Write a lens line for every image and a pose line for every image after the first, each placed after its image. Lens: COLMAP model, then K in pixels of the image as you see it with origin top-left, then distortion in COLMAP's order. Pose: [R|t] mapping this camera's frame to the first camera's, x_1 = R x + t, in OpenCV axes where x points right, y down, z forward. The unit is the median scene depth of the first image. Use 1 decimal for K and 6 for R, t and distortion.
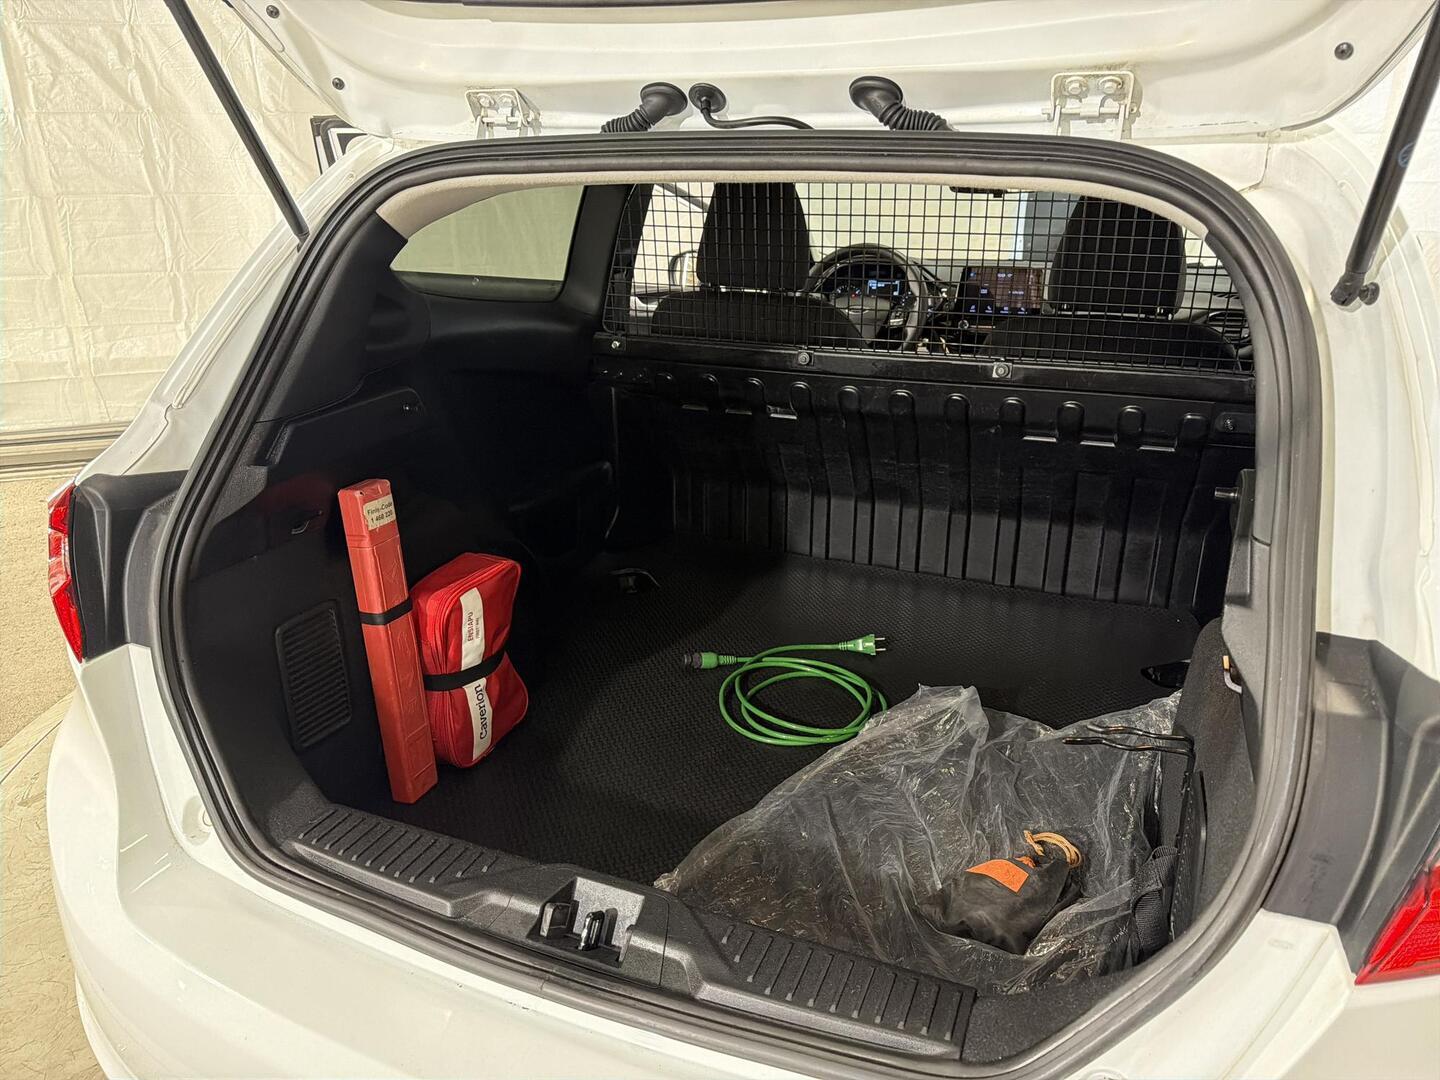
lens RADIAL K [[1008.6, 0, 719.9], [0, 1008.6, 499.5], [0, 0, 1]] dist [-0.004738, -0.003412]
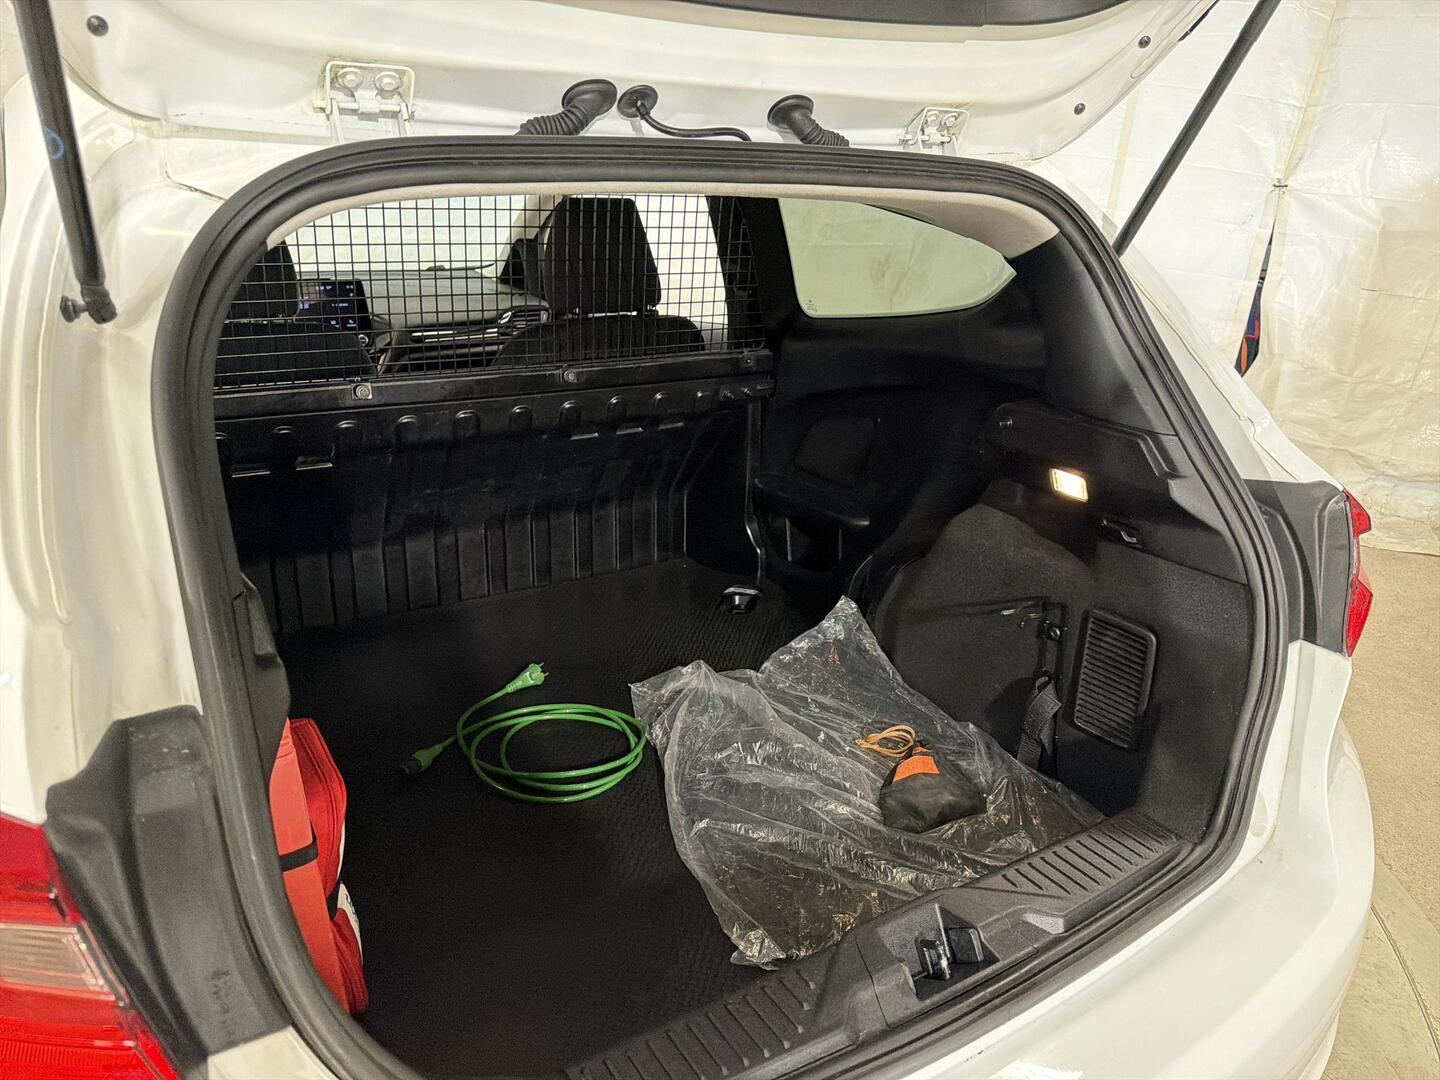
lens RADIAL K [[1005.5, 0, 716.4], [0, 1005.5, 537.4], [0, 0, 1]] dist [-0.013458, -0.005707]
pose [[0.609957, -0.253140, 0.750915, -0.697072], [0.226175, 0.963800, 0.141186, -0.127591], [-0.759472, 0.083721, 0.645130, 0.382739]]
